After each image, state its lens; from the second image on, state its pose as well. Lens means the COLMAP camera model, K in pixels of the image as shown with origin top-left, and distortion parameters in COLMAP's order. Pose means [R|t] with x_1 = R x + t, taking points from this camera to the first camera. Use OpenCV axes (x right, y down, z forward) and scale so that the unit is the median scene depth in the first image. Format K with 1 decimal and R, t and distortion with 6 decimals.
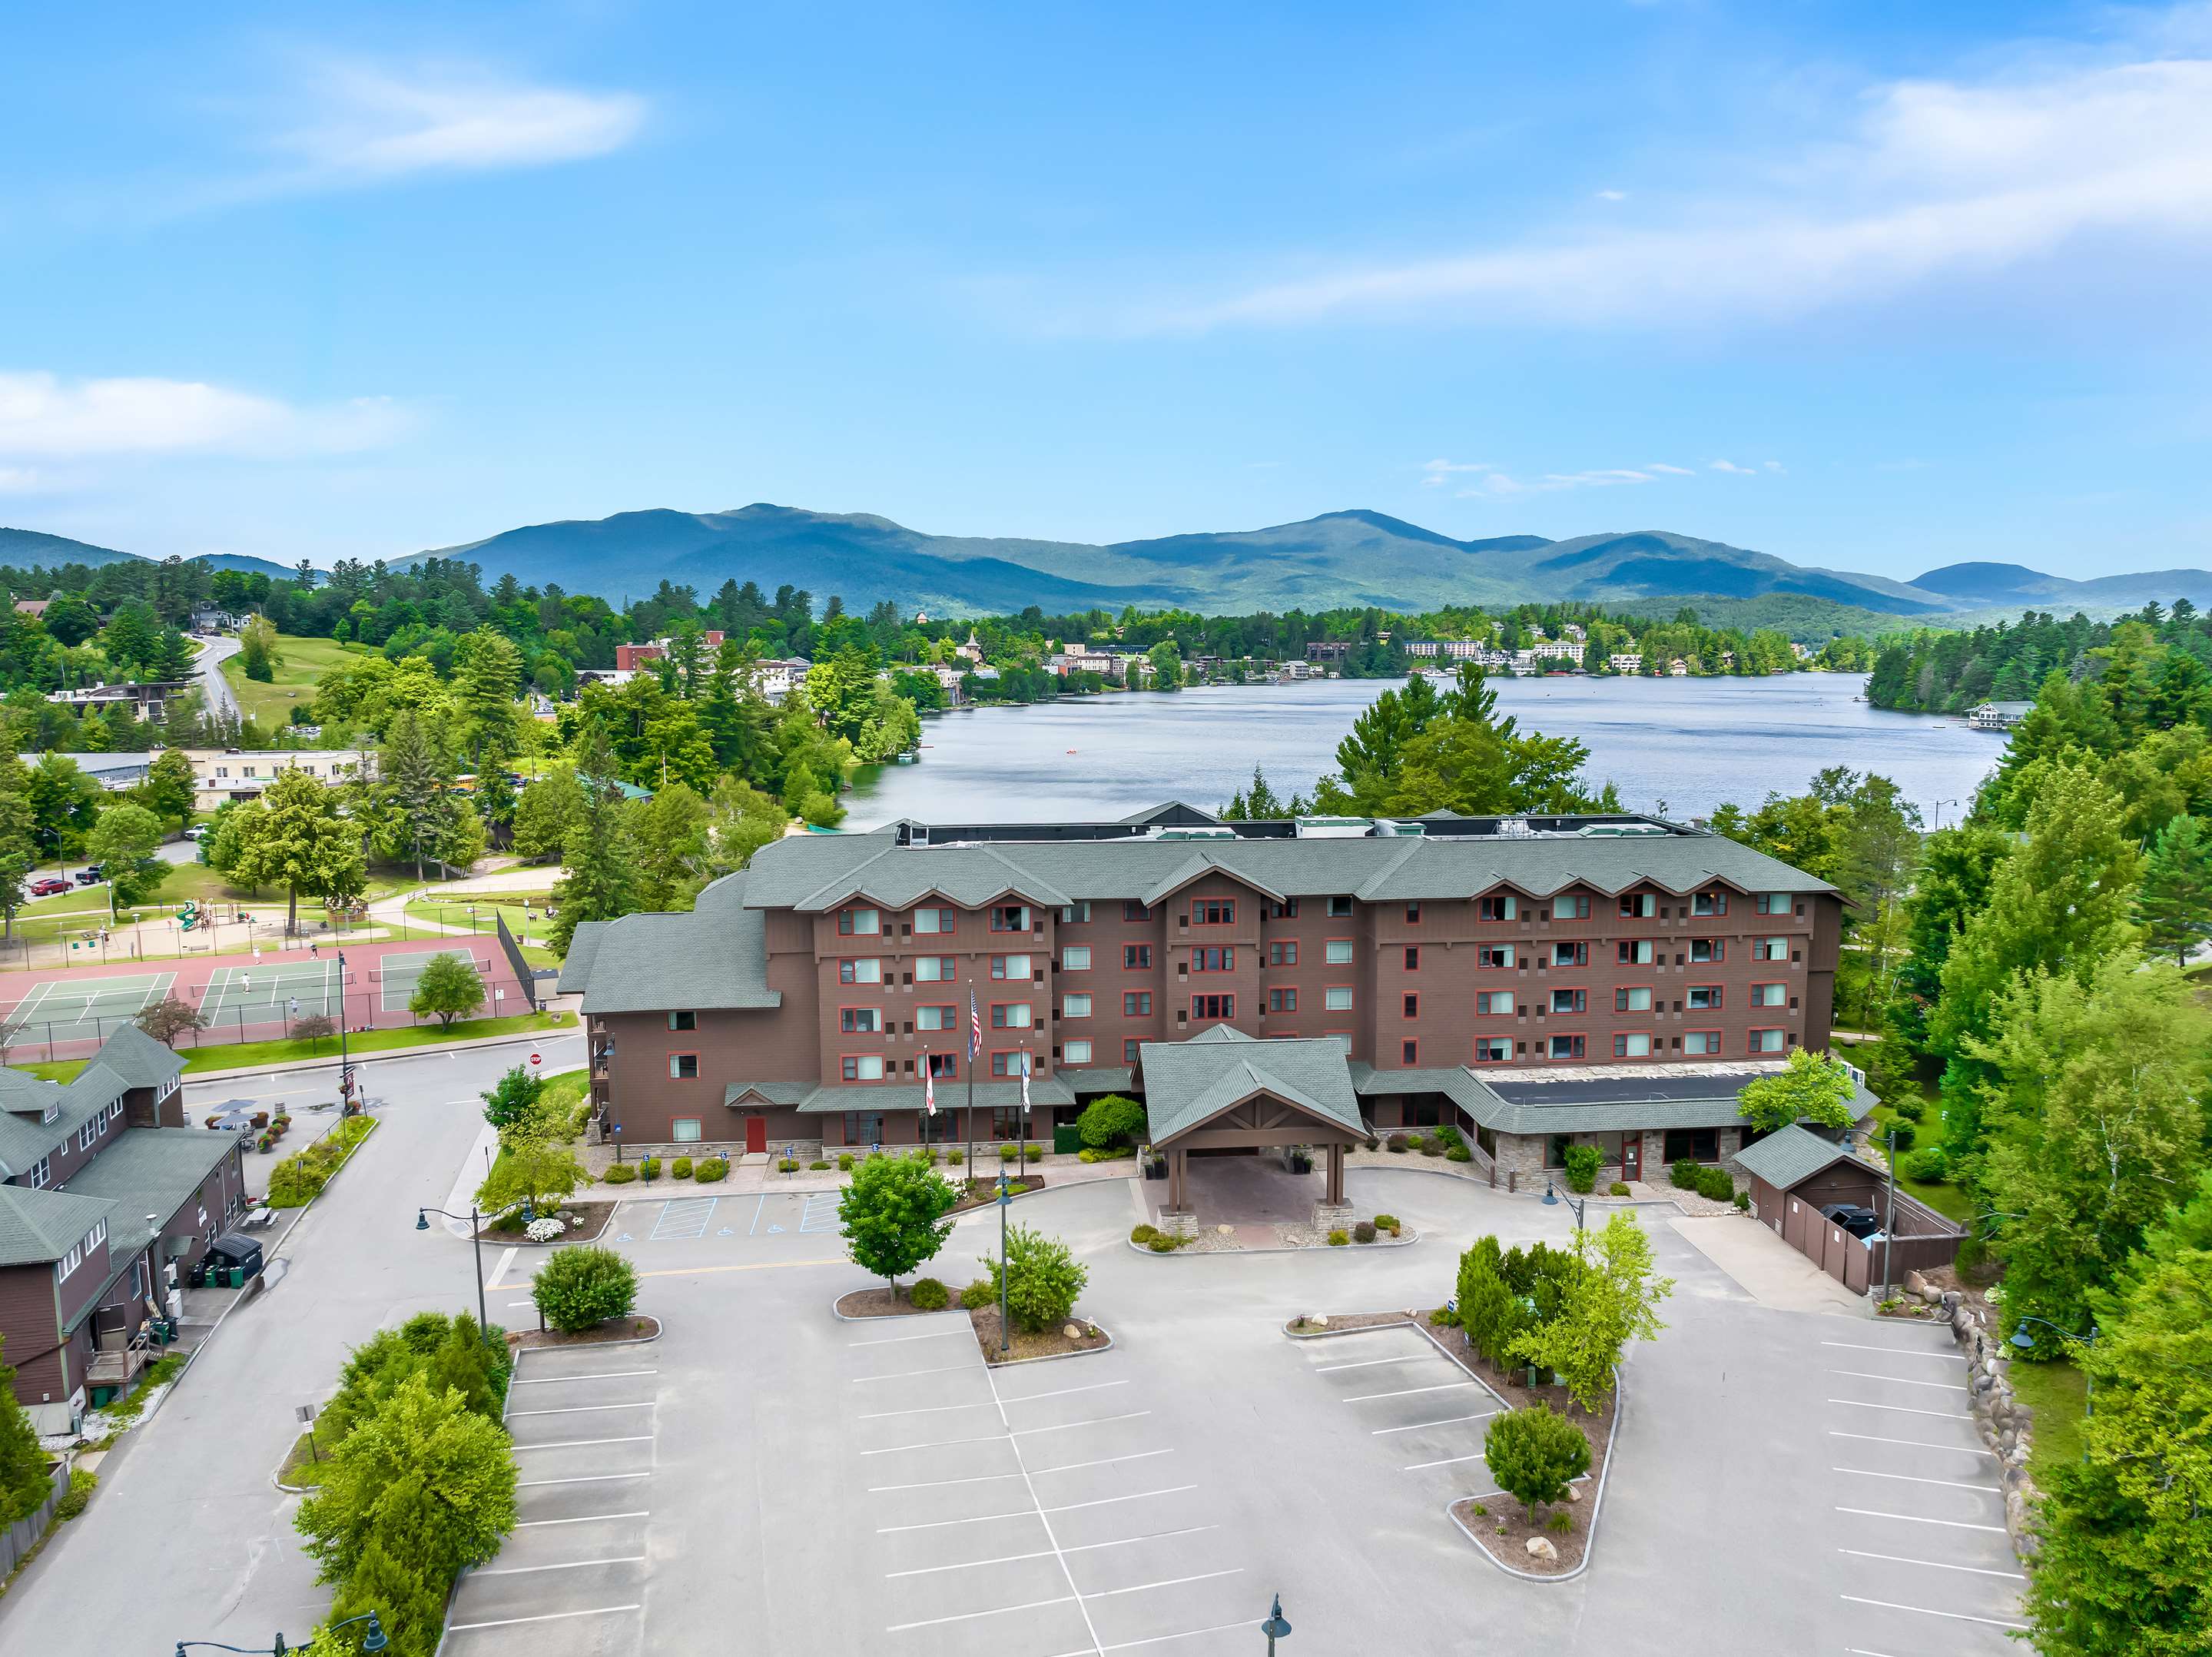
lens RADIAL K [[1569.6, 0, 1118.5], [0, 1569.6, 826.8], [0, 0, 1]] dist [-0.032007, -0.002369]
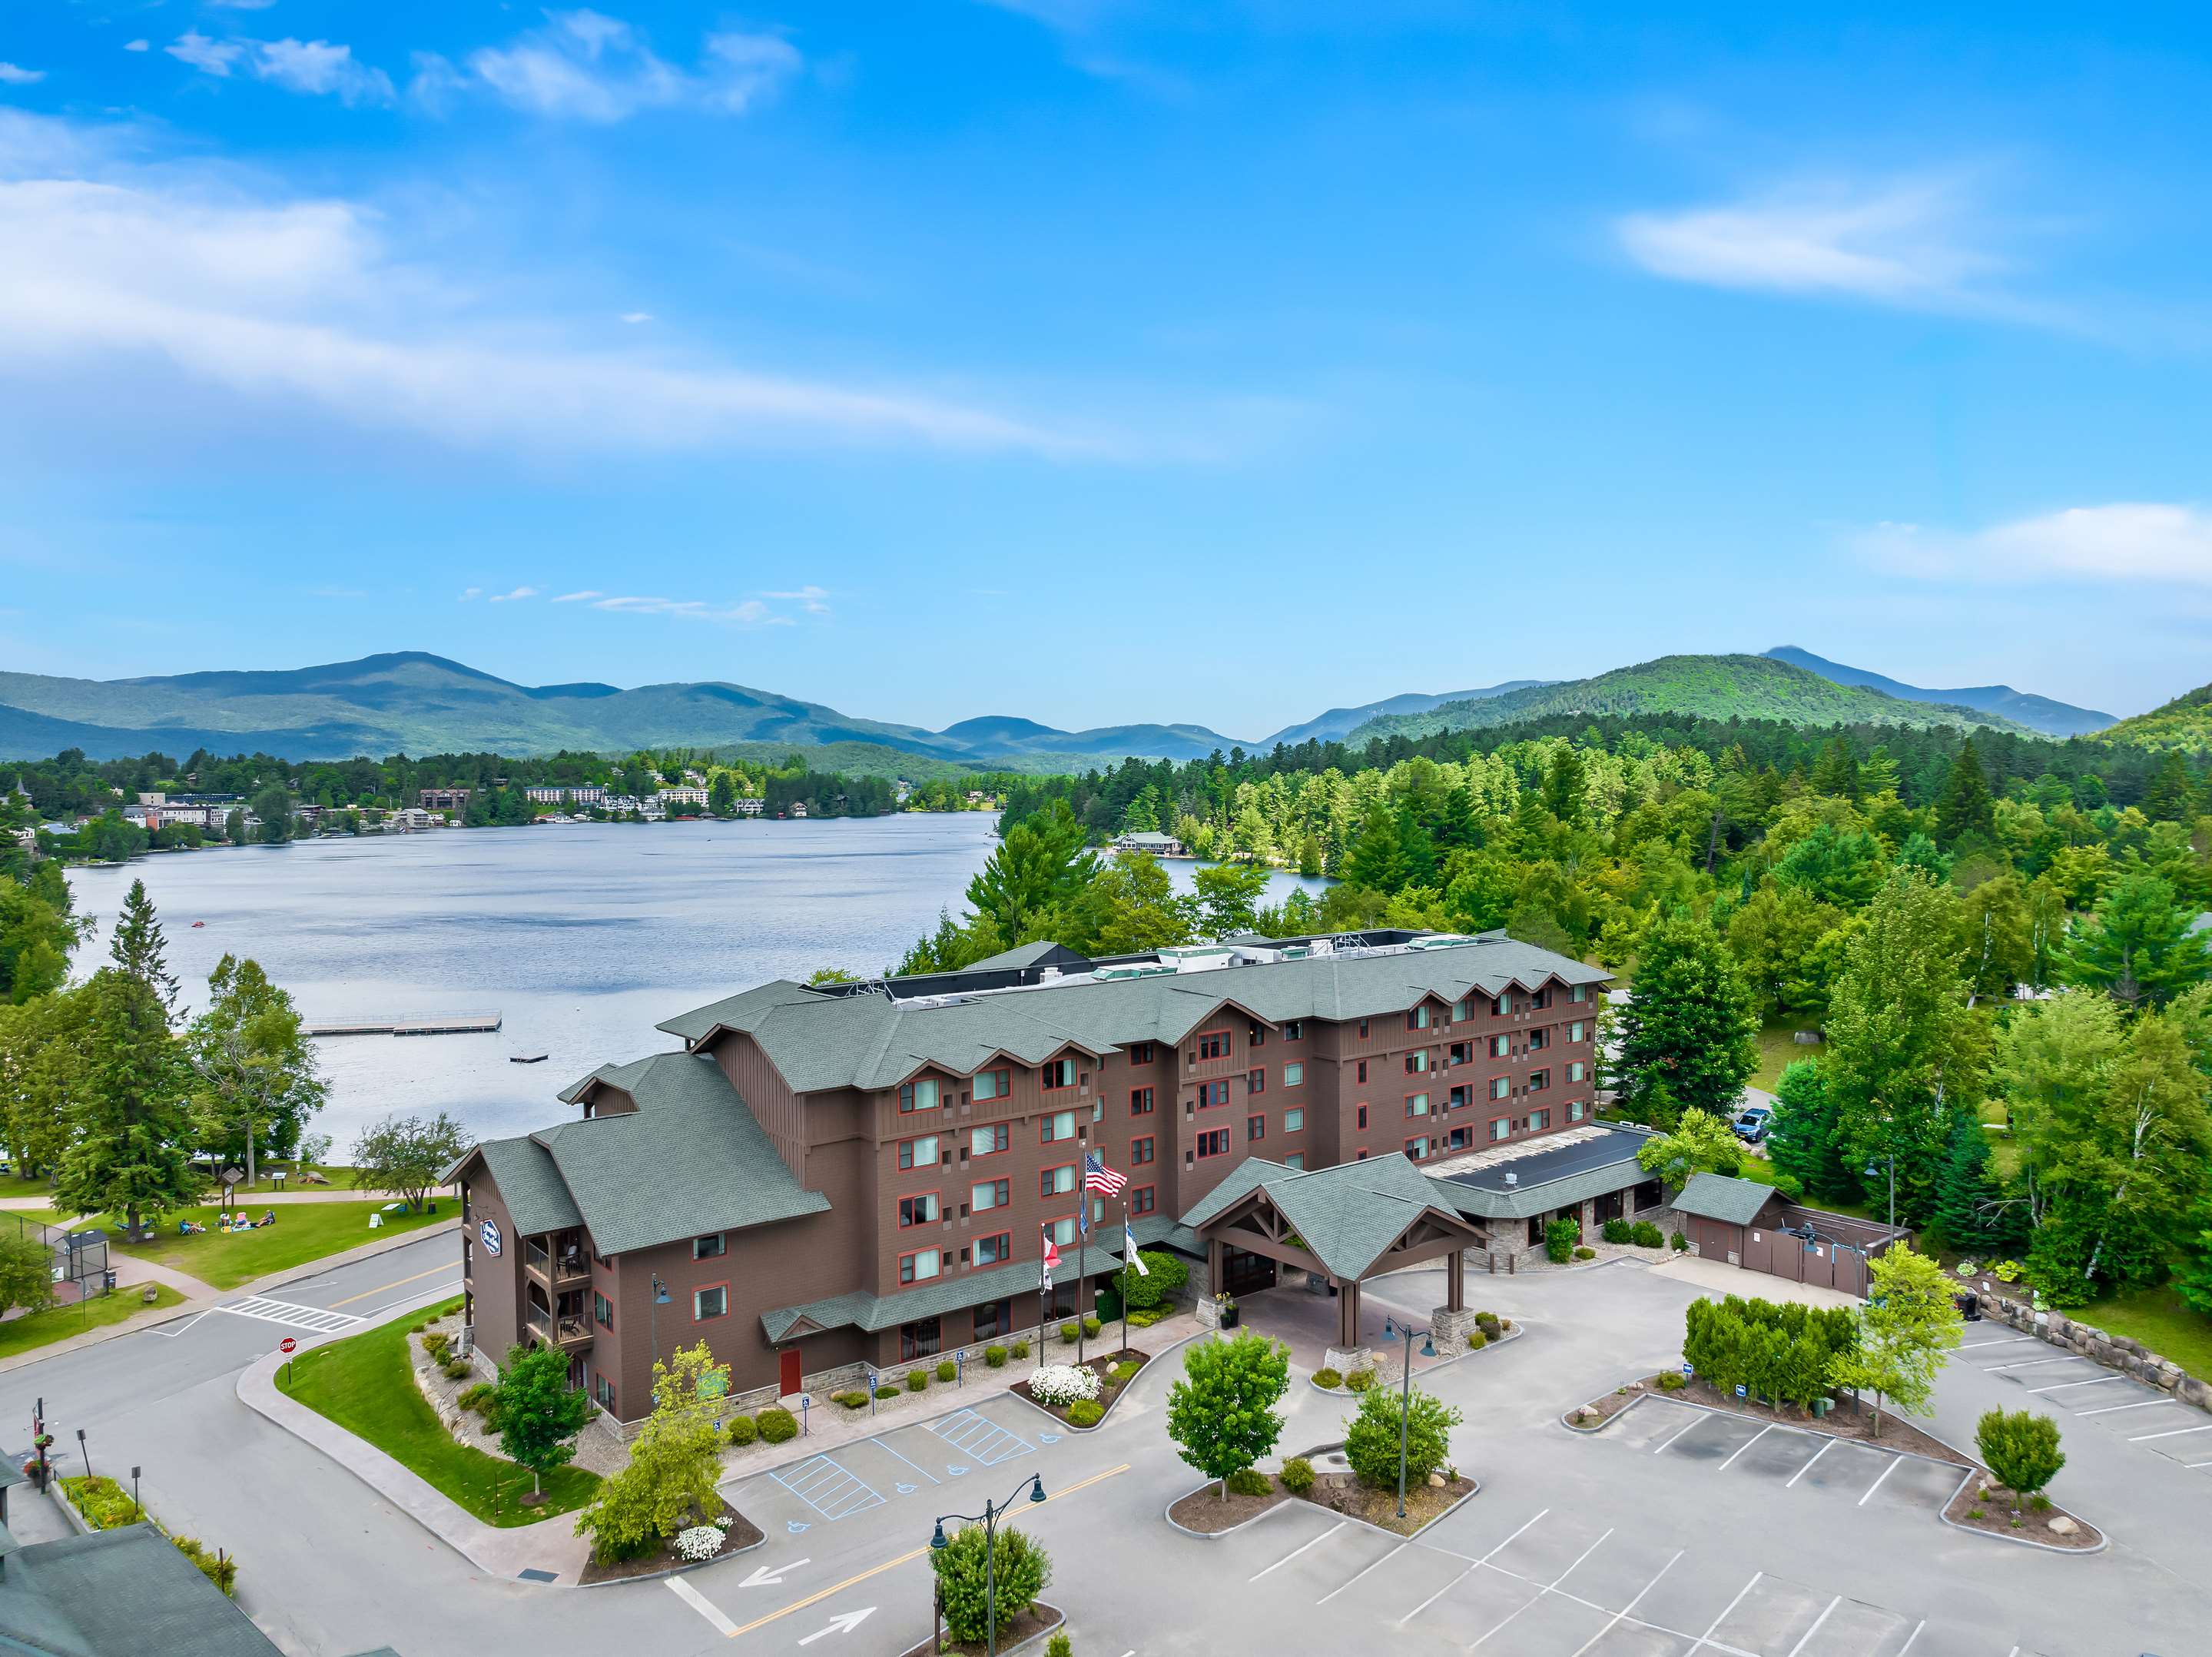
lens RADIAL K [[1548.3, 0, 1108.9], [0, 1548.3, 794.1], [0, 0, 1]] dist [-0.038359, 0.000614]
pose [[0.838356, -0.007983, 0.545064, -0.523500], [0.069561, 0.993285, -0.092443, -0.018162], [-0.540666, 0.115415, 0.833282, 0.199799]]
